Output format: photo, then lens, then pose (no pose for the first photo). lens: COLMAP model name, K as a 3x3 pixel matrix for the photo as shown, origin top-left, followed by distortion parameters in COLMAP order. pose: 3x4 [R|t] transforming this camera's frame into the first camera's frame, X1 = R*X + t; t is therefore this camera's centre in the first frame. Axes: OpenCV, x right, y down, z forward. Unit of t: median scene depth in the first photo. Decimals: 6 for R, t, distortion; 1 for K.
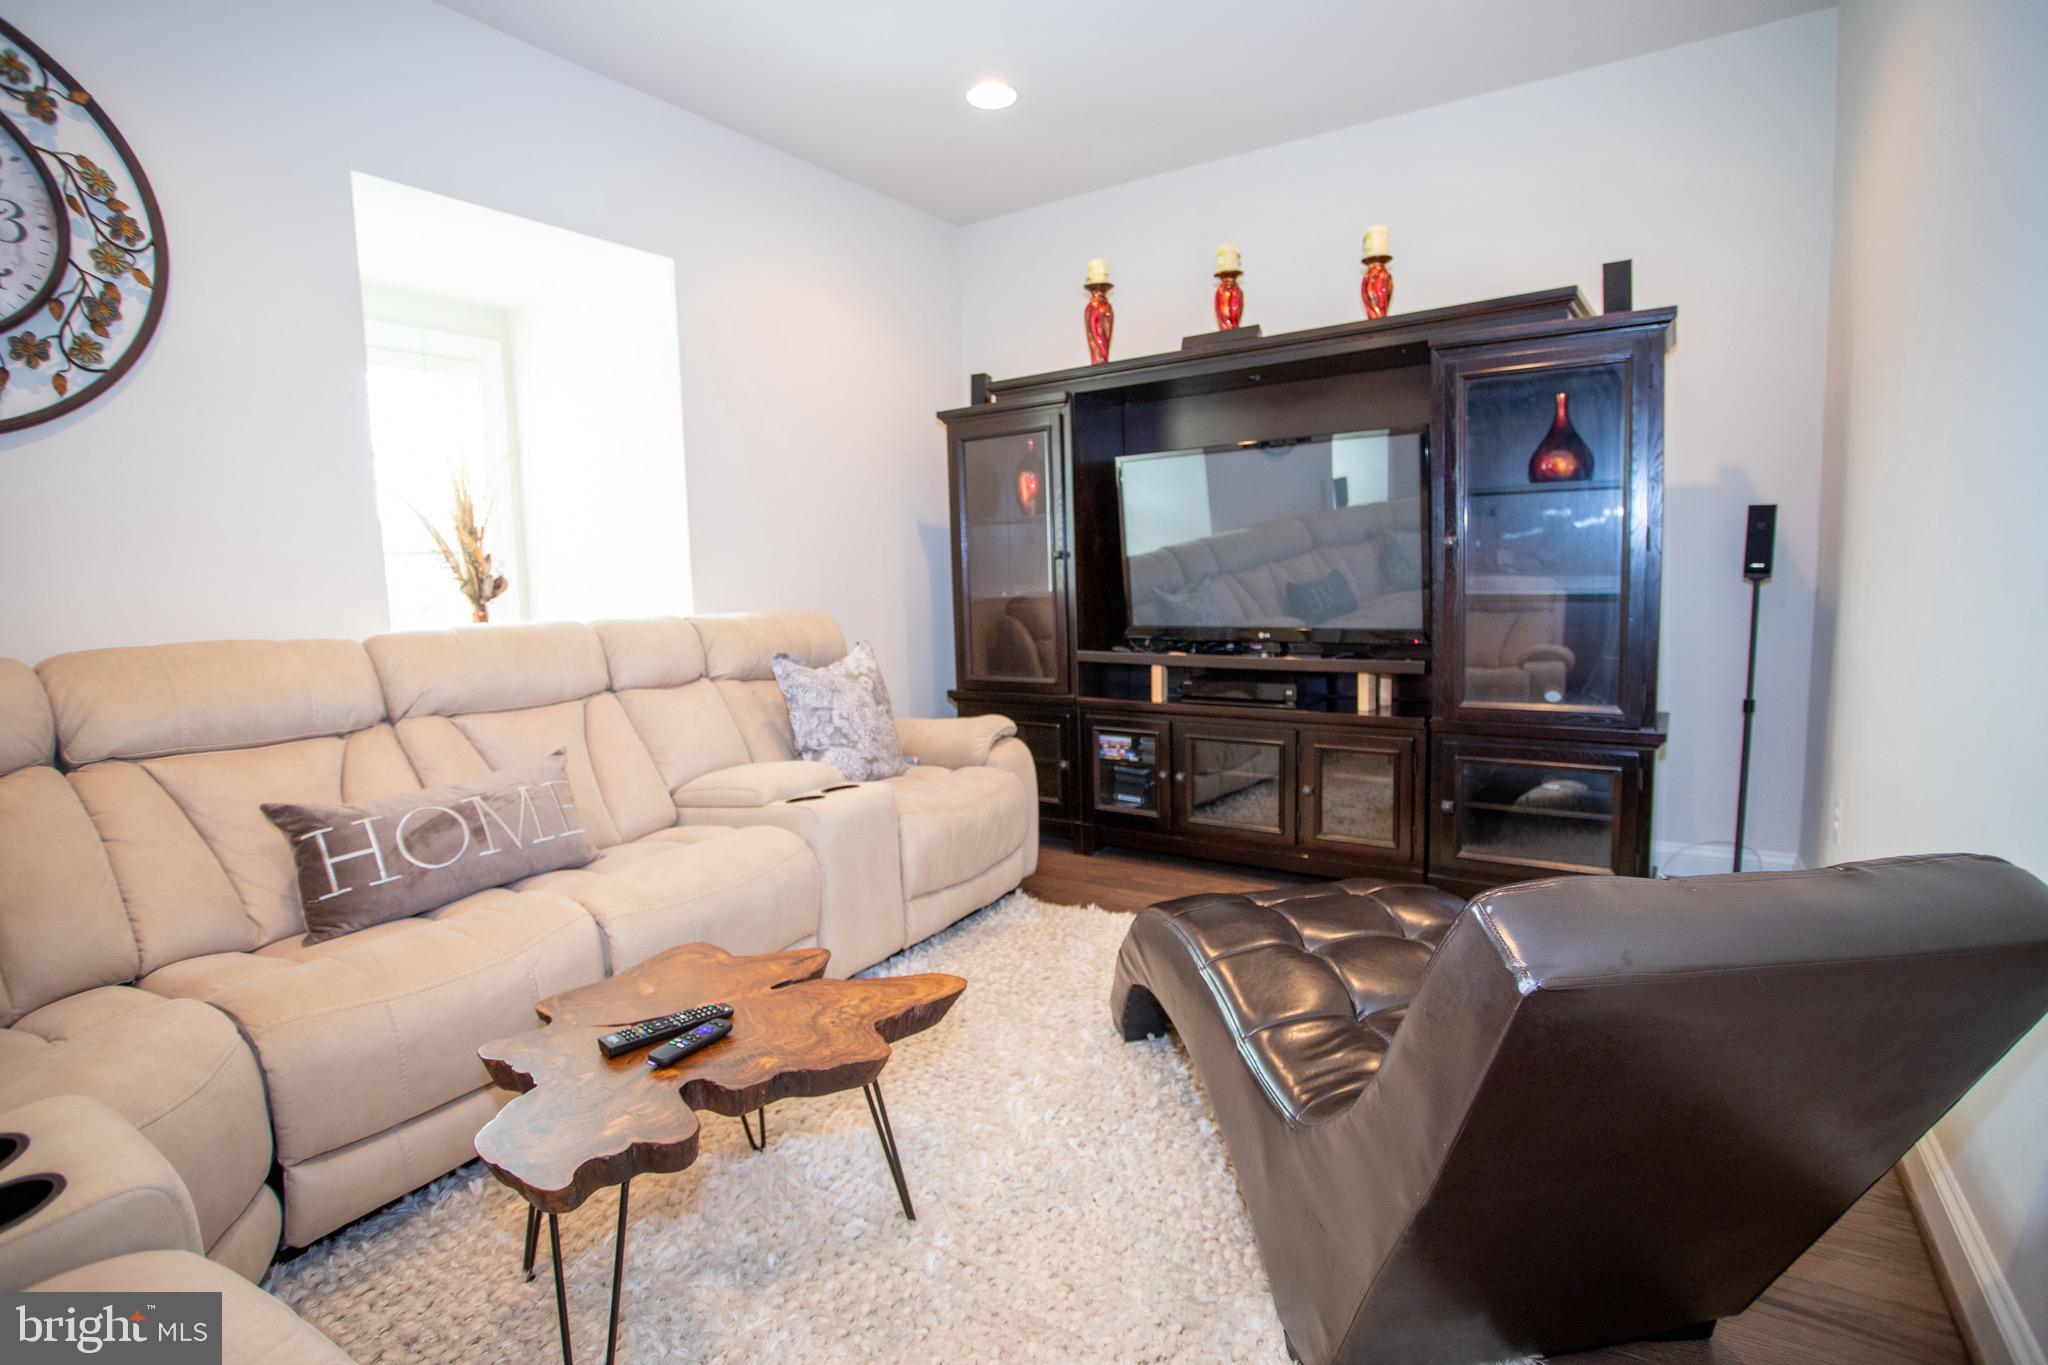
lens RADIAL K [[983.0, 0, 1024.0], [0, 983.0, 682.5], [0, 0, 1]] dist [-0.079459, 0.028756]
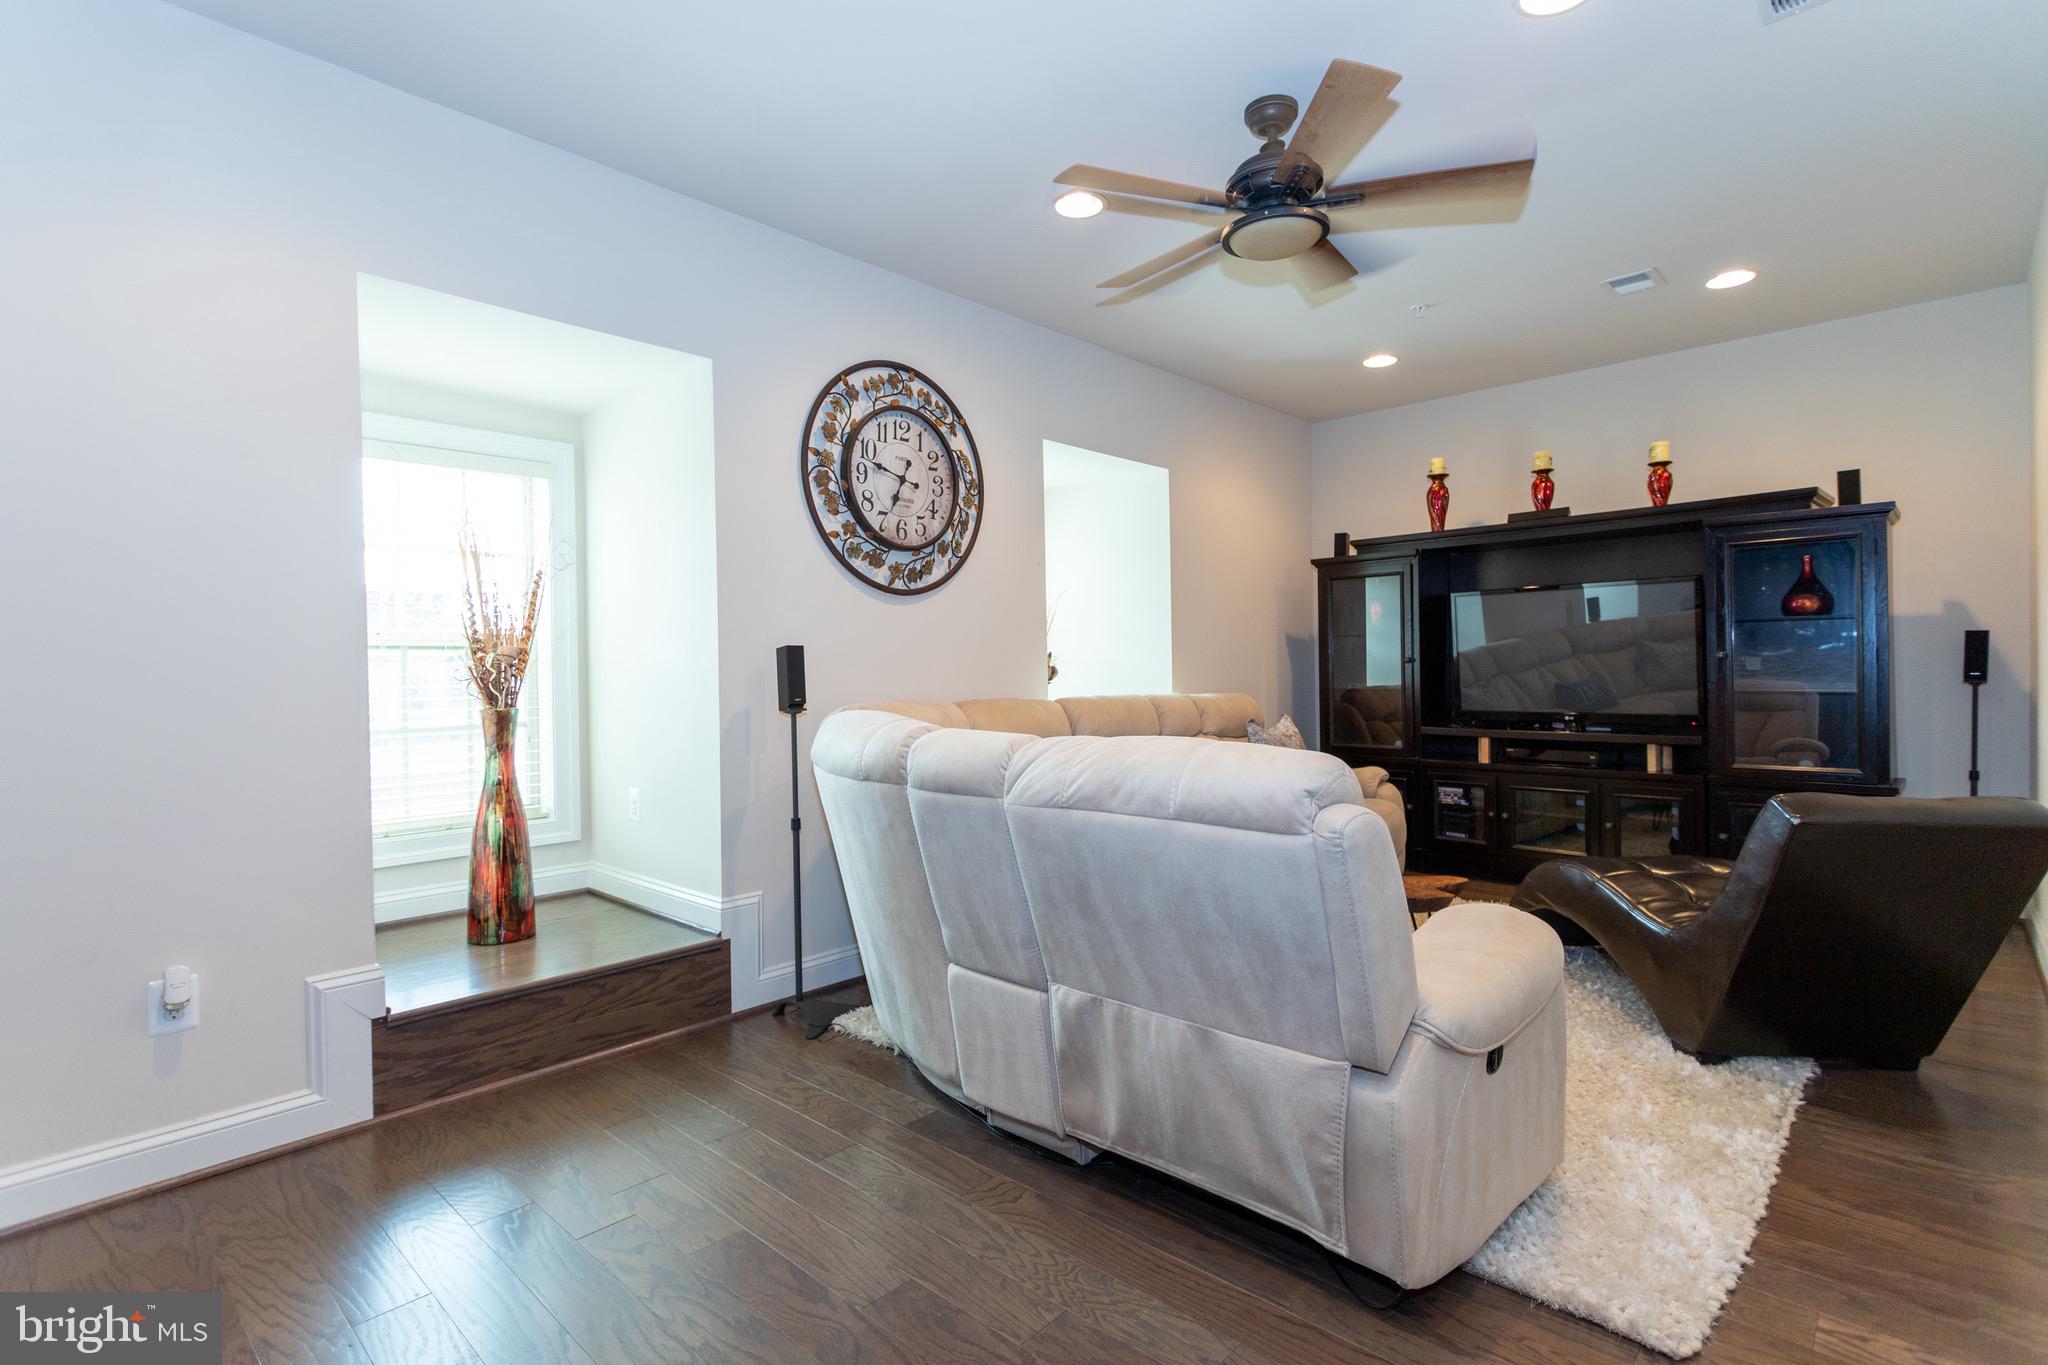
lens RADIAL K [[962.3, 0, 1024.0], [0, 962.3, 682.5], [0, 0, 1]] dist [0.001072, -0.000499]
pose [[0.983502, 0.019473, -0.179846, -0.316475], [-0.037026, 0.994811, -0.094767, 0.069644], [0.177067, 0.099862, 0.979119, -0.579373]]
